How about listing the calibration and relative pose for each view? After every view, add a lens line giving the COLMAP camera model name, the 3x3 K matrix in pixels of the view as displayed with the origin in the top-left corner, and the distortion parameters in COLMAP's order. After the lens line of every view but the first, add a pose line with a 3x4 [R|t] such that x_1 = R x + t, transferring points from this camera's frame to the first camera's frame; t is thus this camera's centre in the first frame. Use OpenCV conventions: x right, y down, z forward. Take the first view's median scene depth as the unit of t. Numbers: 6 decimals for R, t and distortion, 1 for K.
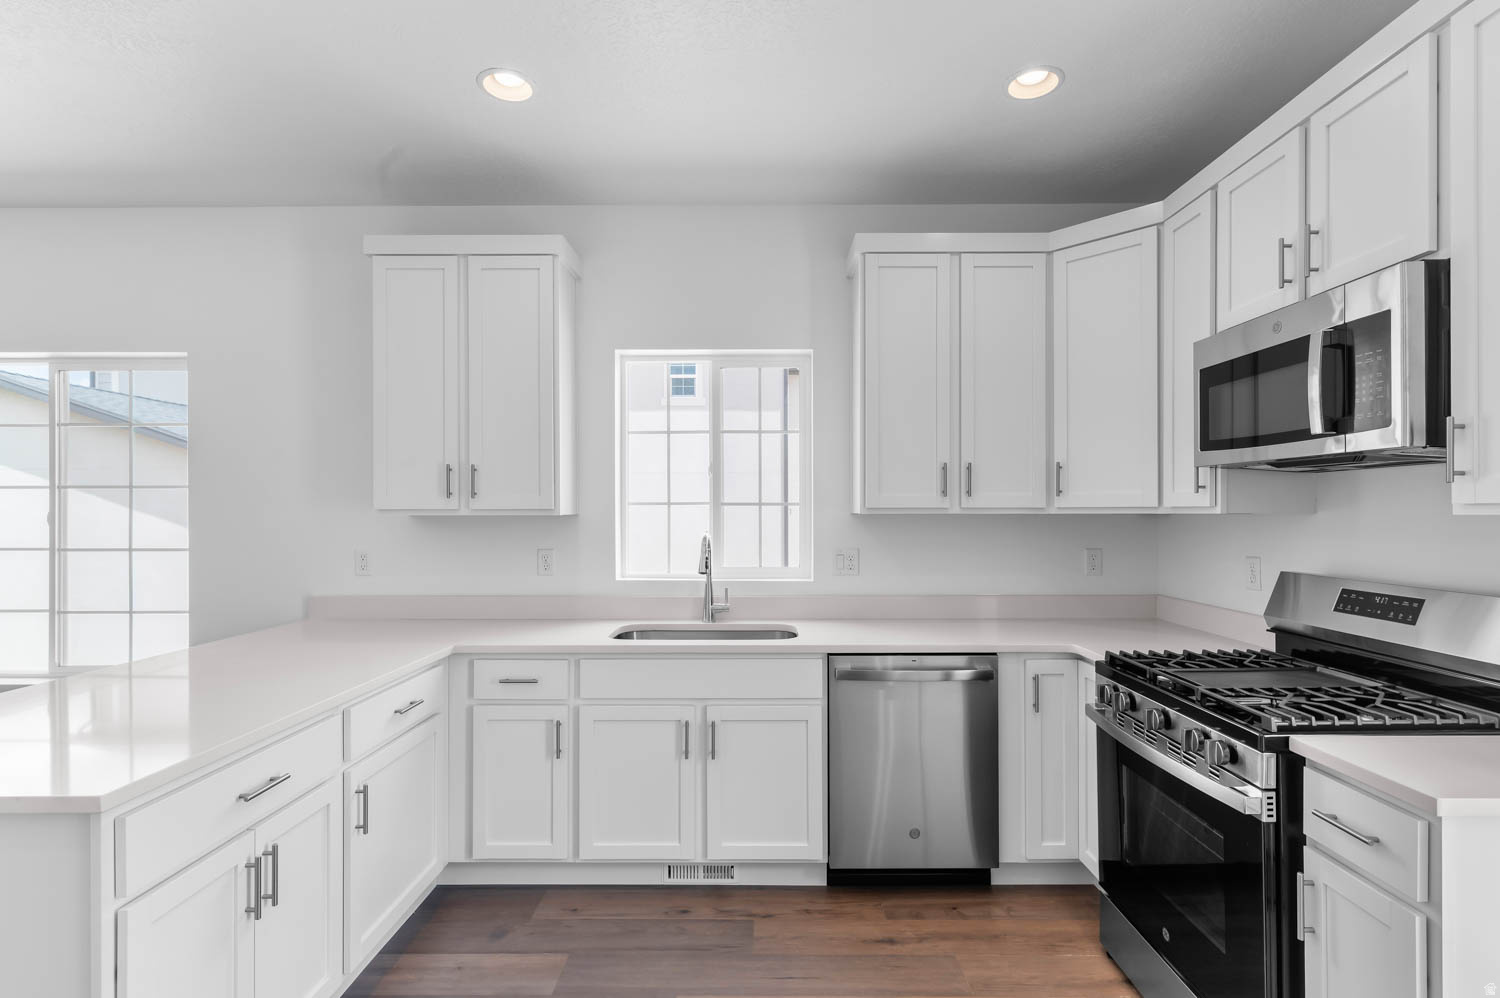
lens RADIAL K [[702.9, 0, 753.2], [0, 702.9, 508.5], [0, 0, 1]] dist [0.000289, -0.026236]
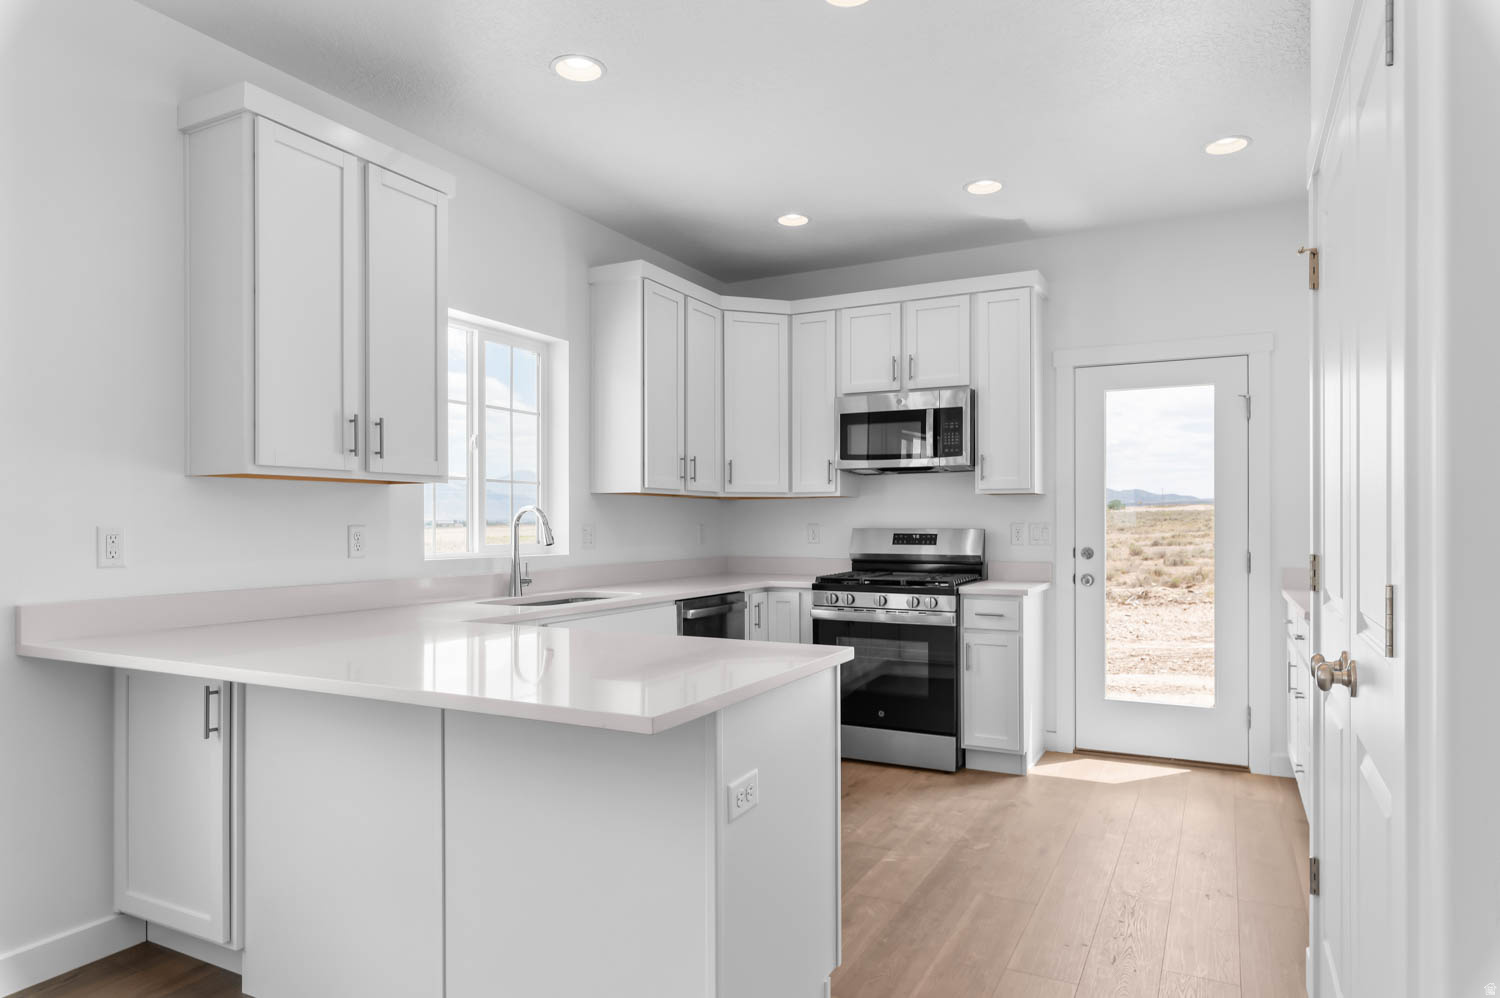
lens RADIAL K [[900.2, 0, 748.5], [0, 900.2, 525.0], [0, 0, 1]] dist [-0.044770, -0.000263]
pose [[0.454197, 0.000974, 0.890901, -1.571418], [-0.001586, 0.999999, -0.000285, 0.088399], [-0.890900, -0.001284, 0.454198, 0.184852]]
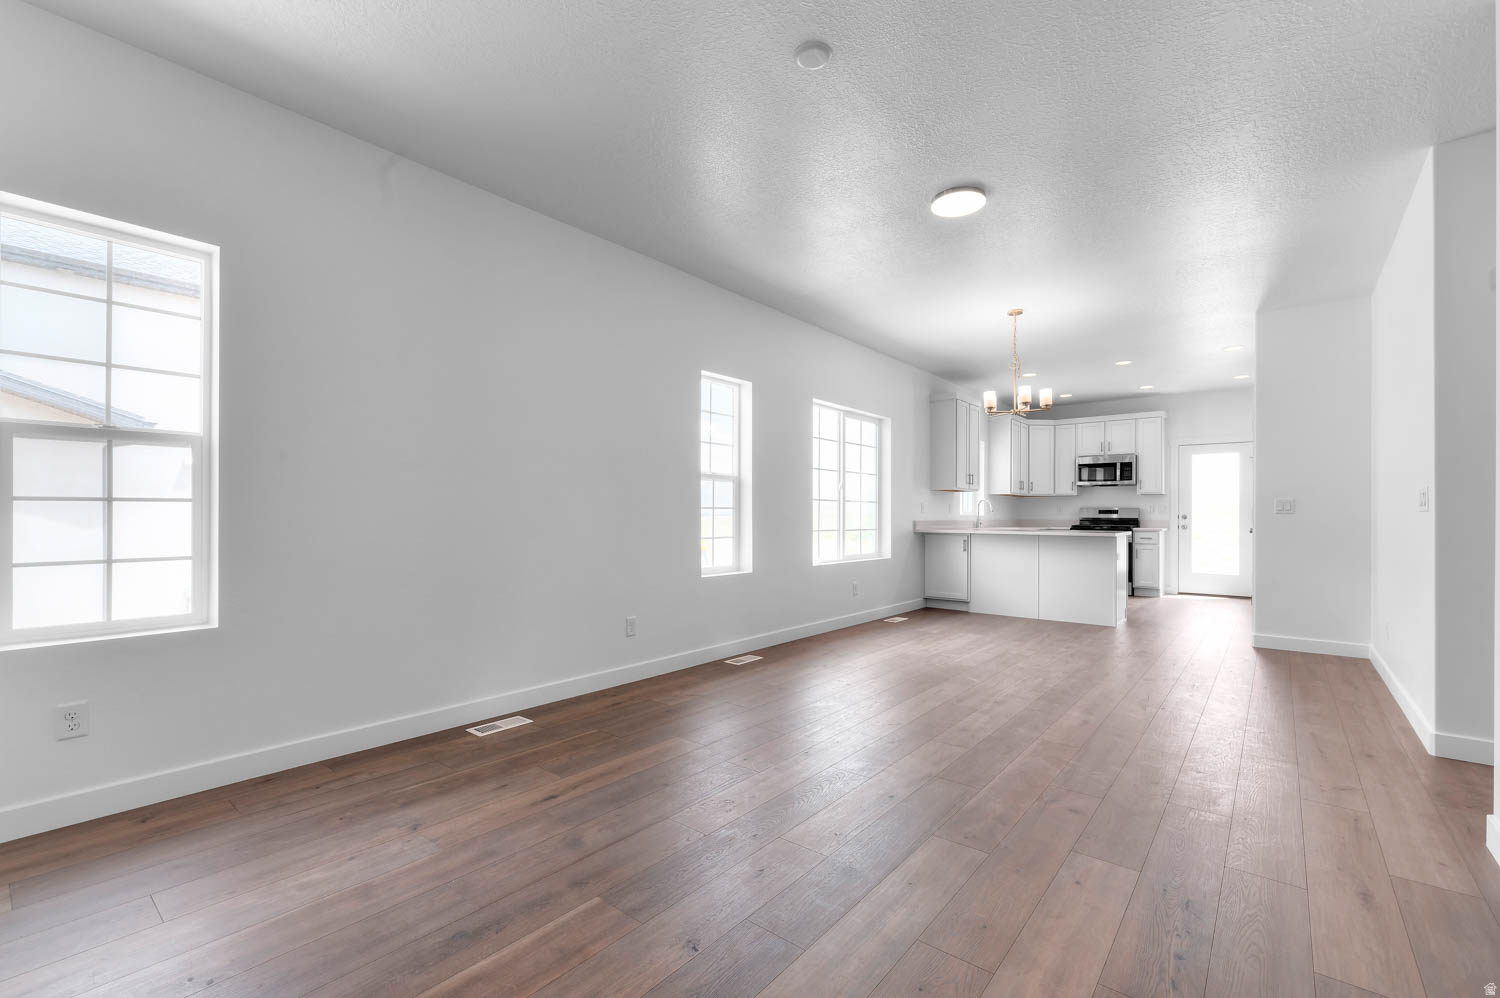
lens RADIAL K [[669.2, 0, 755.3], [0, 669.2, 515.2], [0, 0, 1]] dist [0.019742, 0.000006]
pose [[0.615751, 0.004349, 0.787929, -4.485663], [-0.006437, 0.999979, -0.000490, 0.167955], [-0.787915, -0.004770, 0.615766, -0.068714]]
